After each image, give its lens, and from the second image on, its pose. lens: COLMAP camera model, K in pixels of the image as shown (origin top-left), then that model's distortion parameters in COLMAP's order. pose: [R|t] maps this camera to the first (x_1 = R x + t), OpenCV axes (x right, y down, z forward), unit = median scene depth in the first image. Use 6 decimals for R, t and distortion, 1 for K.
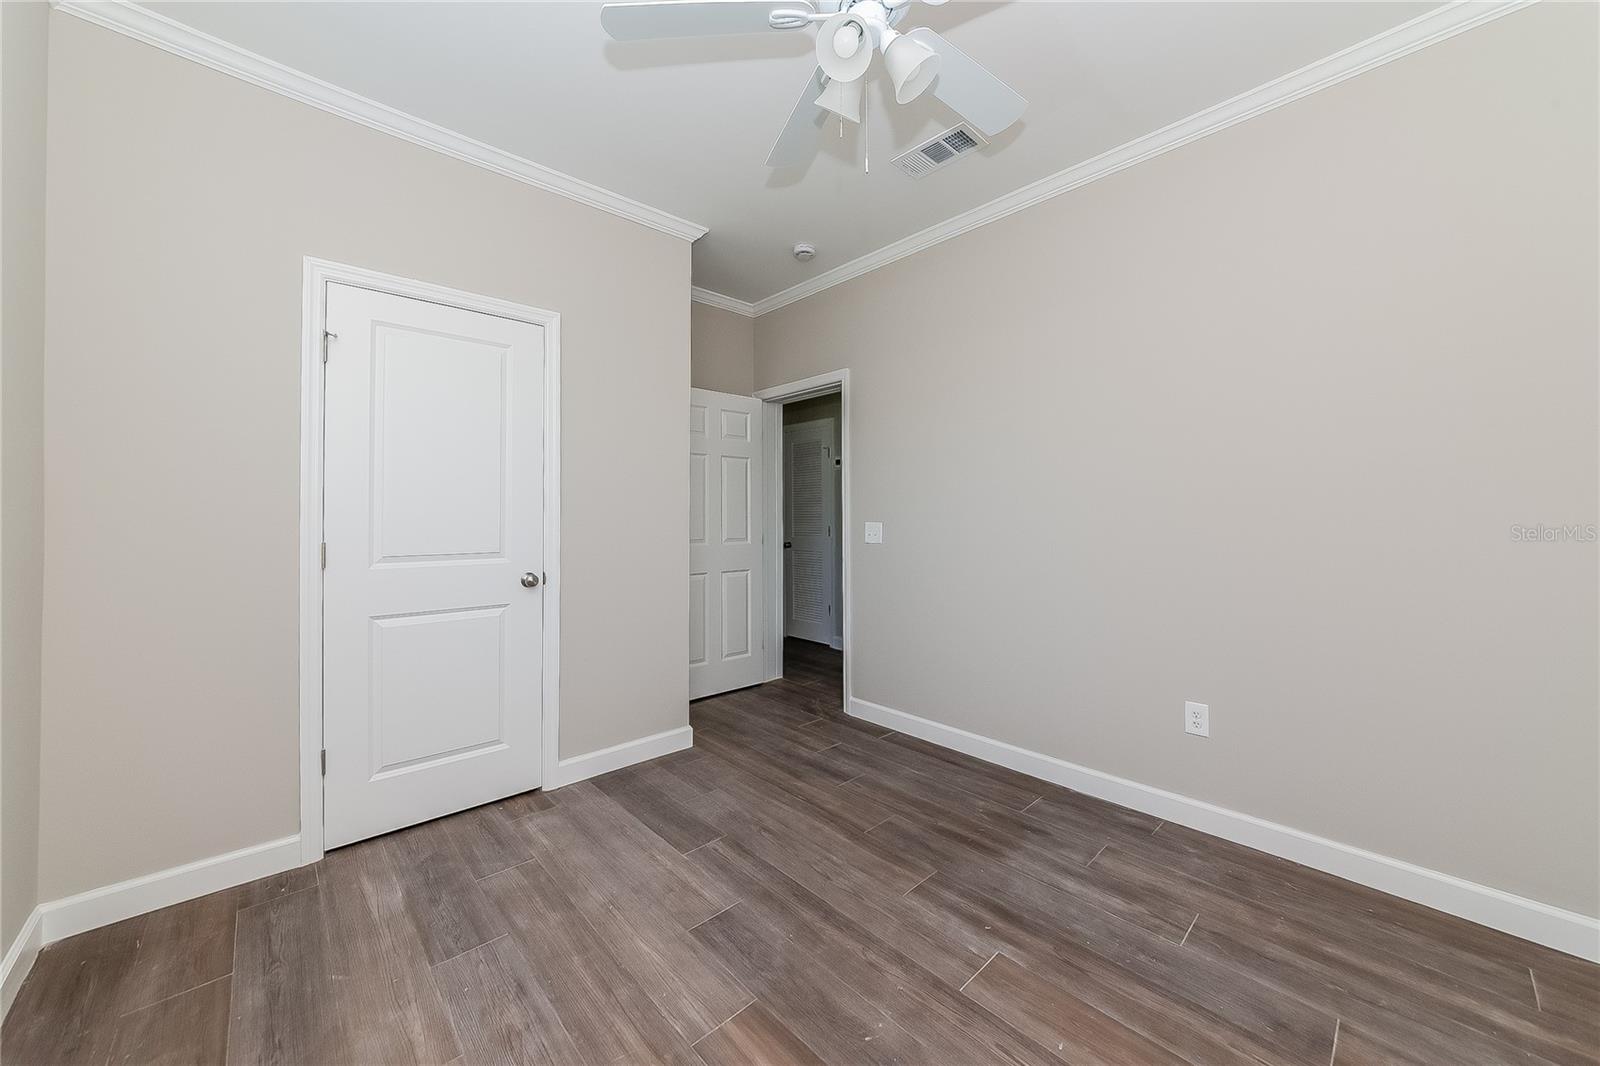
lens RADIAL K [[572.8, 0, 796.7], [0, 572.8, 521.4], [0, 0, 1]] dist [-0.000362, -0.000042]
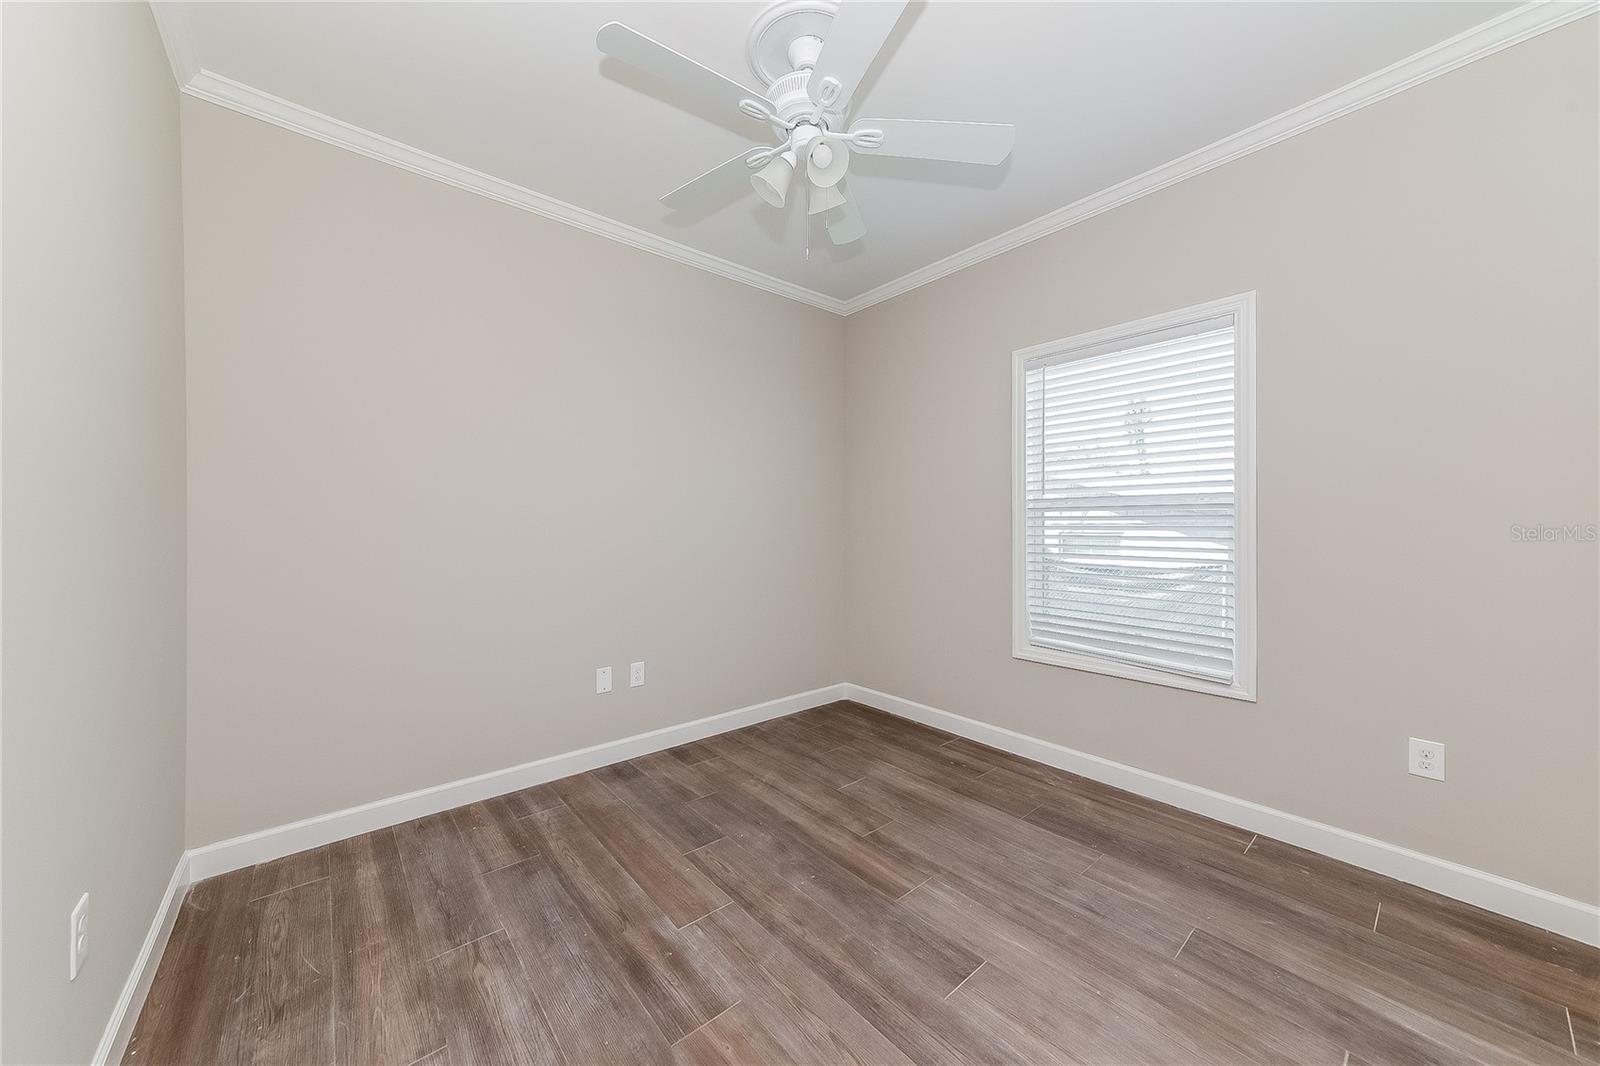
lens RADIAL K [[572.8, 0, 796.7], [0, 572.8, 521.4], [0, 0, 1]] dist [-0.000362, -0.000042]
pose [[-0.998834, 0.002535, 0.048213, 0.075029], [0.002619, 0.999995, 0.001688, -0.011670], [-0.048209, 0.001812, -0.998836, 1.979738]]
